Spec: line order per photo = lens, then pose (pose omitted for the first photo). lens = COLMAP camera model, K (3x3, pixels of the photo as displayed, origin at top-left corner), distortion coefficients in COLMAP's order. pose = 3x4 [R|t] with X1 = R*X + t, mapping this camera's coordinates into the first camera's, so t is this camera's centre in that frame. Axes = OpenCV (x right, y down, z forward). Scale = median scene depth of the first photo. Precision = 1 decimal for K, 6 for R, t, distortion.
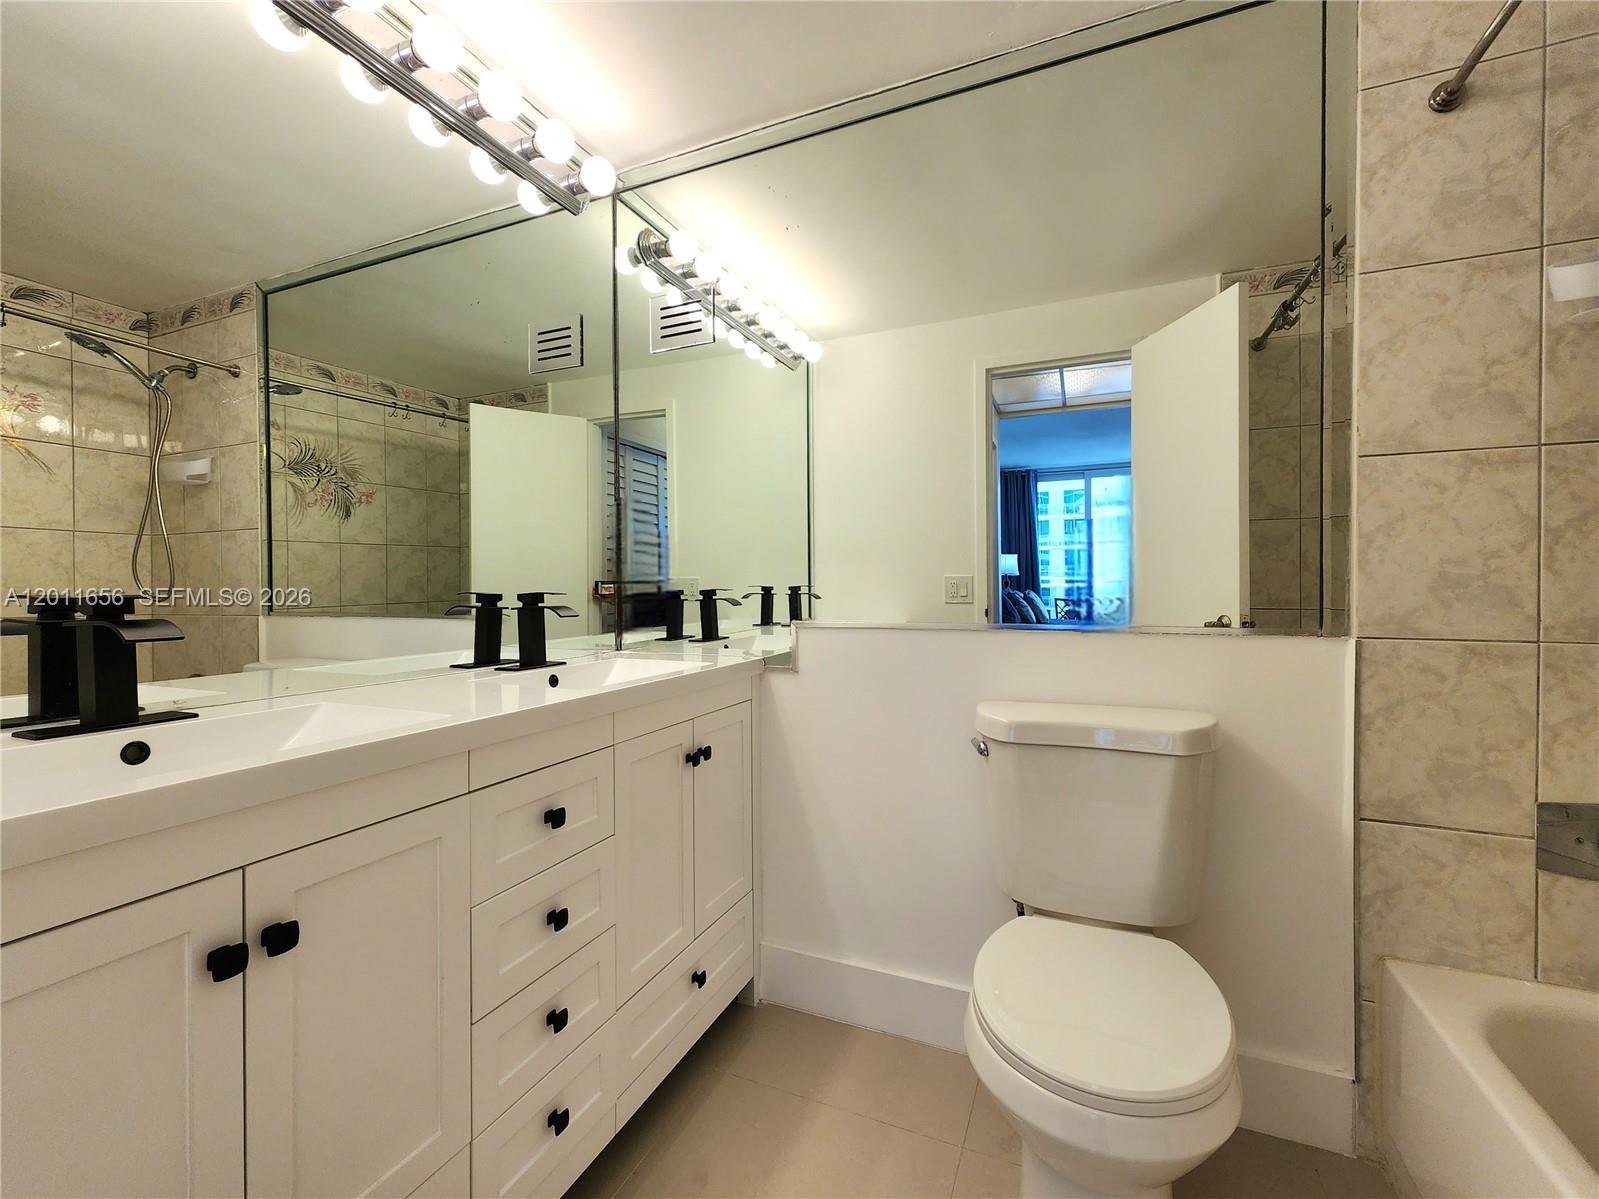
lens RADIAL K [[672.1, 0, 805.8], [0, 672.1, 588.3], [0, 0, 1]] dist [-0.001081, 0.000396]
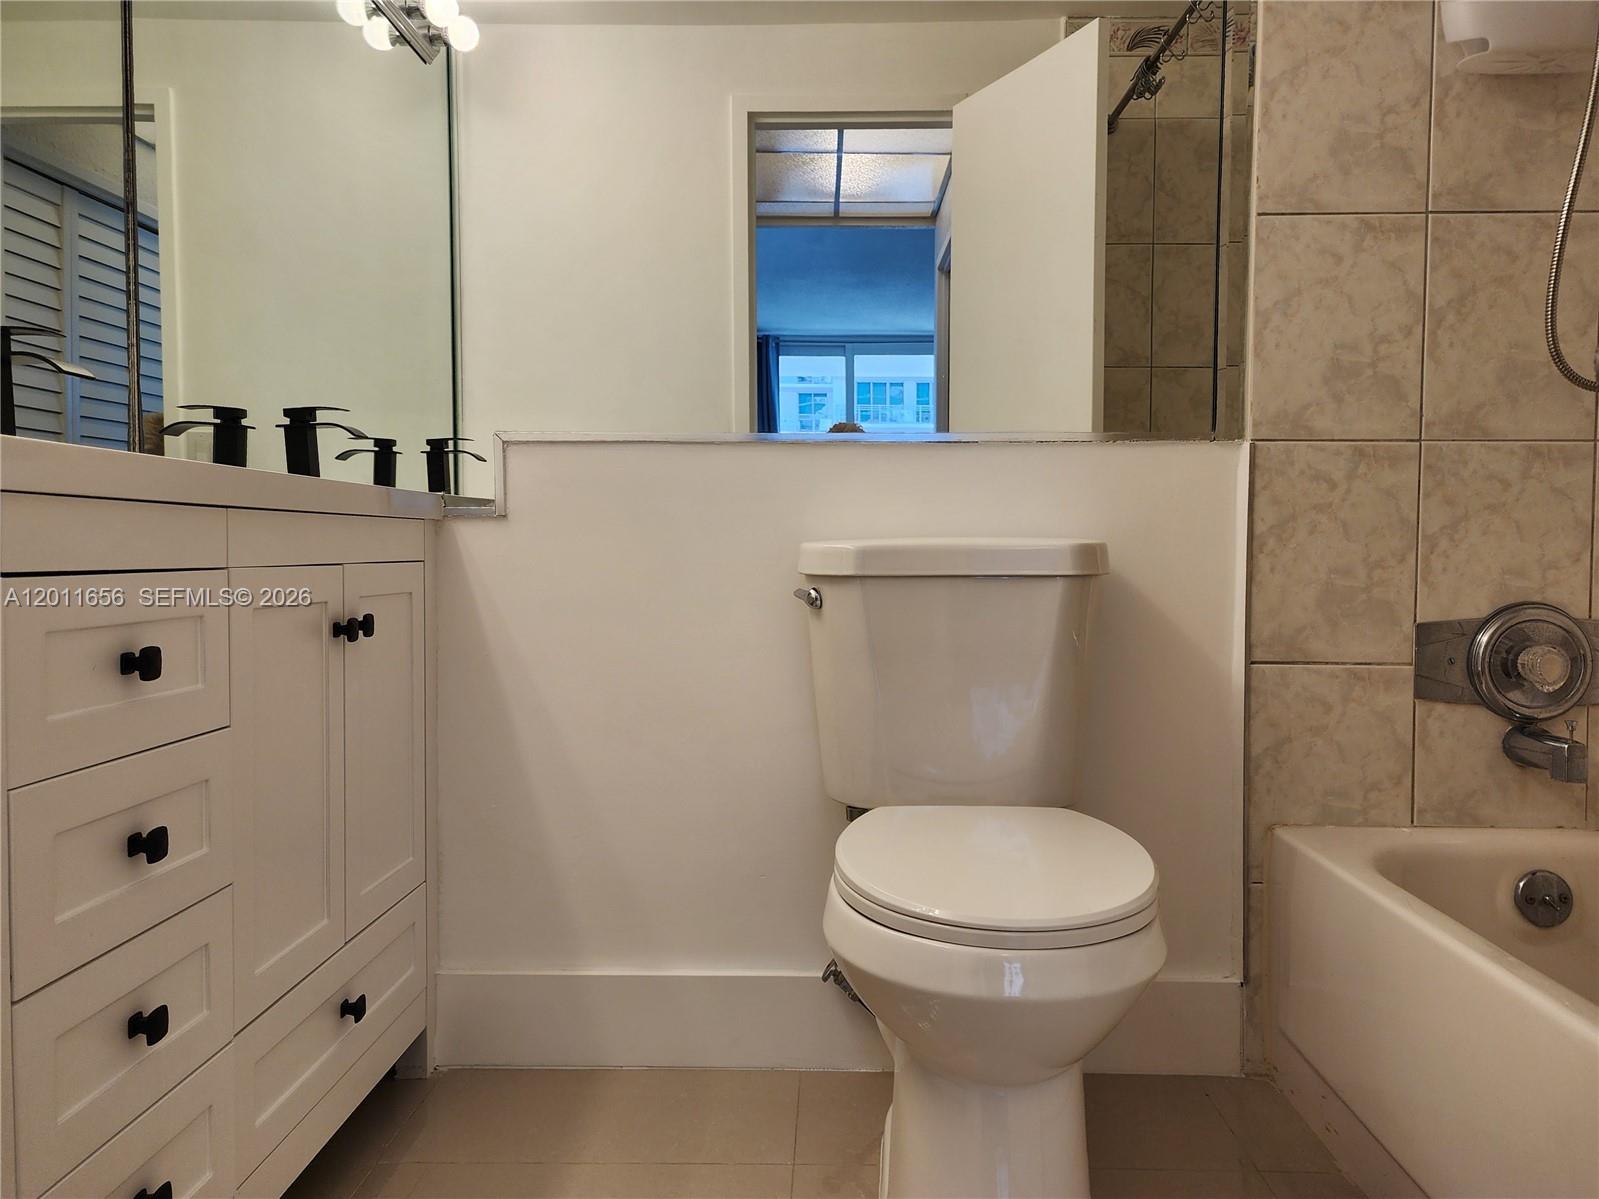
lens RADIAL K [[1130.1, 0, 809.4], [0, 1130.1, 596.7], [0, 0, 1]] dist [0.053240, -0.037695]
pose [[0.924438, -0.005312, 0.381294, -0.202894], [-0.003986, 0.999714, 0.023593, 0.234546], [-0.381310, -0.023331, 0.924153, -0.076344]]
